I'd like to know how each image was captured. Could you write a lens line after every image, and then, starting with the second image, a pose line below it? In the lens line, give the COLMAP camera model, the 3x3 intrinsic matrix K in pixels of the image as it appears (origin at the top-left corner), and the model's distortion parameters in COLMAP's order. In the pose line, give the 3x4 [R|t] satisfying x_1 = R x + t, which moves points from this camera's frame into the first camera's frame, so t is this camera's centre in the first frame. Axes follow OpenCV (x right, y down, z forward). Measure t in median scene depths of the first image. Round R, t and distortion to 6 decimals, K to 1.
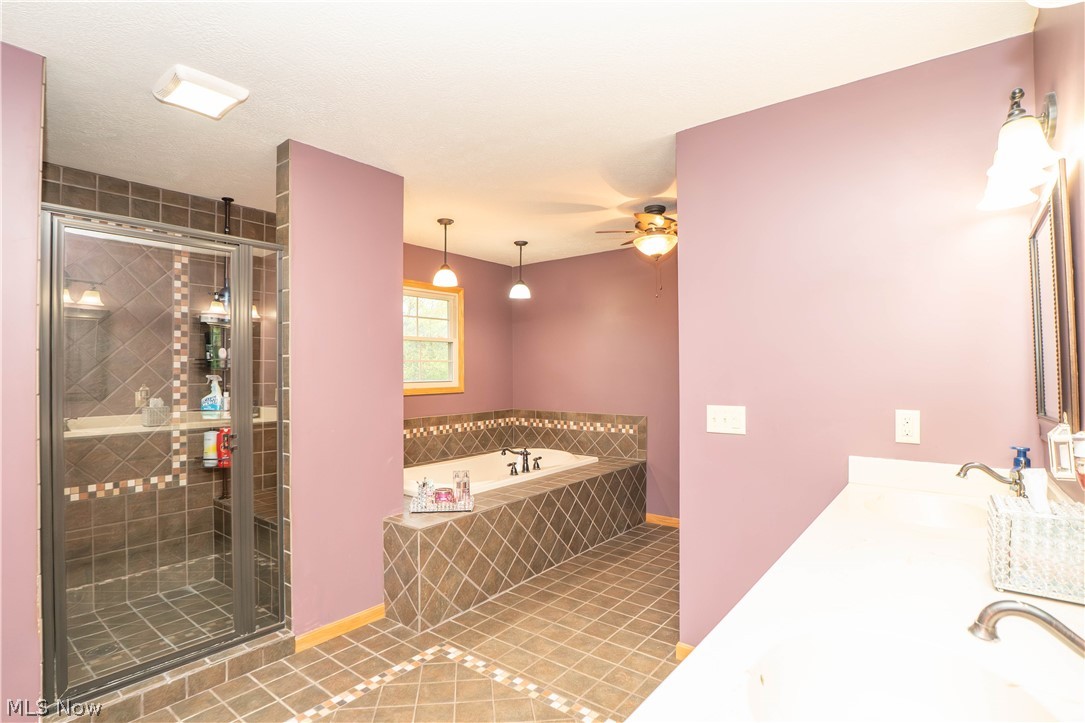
lens RADIAL K [[549.9, 0, 543.5], [0, 549.9, 366.1], [0, 0, 1]] dist [-0.043659, 0.014372]
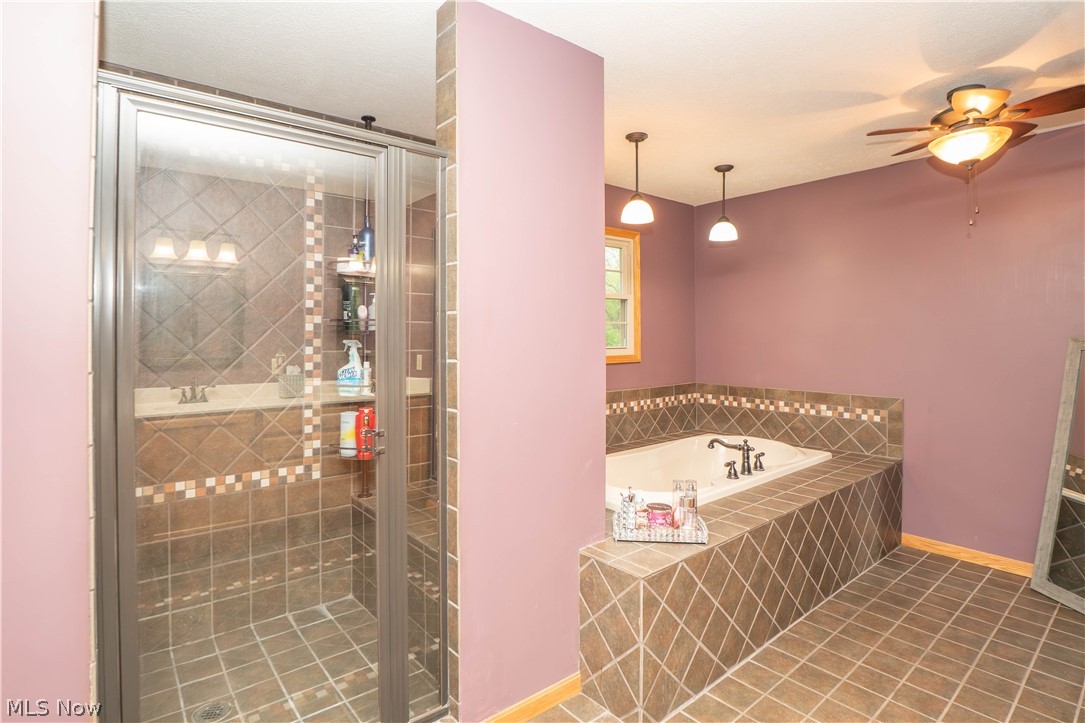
lens RADIAL K [[533.0, 0, 548.6], [0, 533.0, 331.6], [0, 0, 1]] dist [-0.024164, 0.000864]
pose [[0.981418, 0.001775, -0.191875, -0.182436], [-0.001154, 0.999994, 0.003352, 0.001335], [0.191880, -0.003068, 0.981414, 0.300647]]
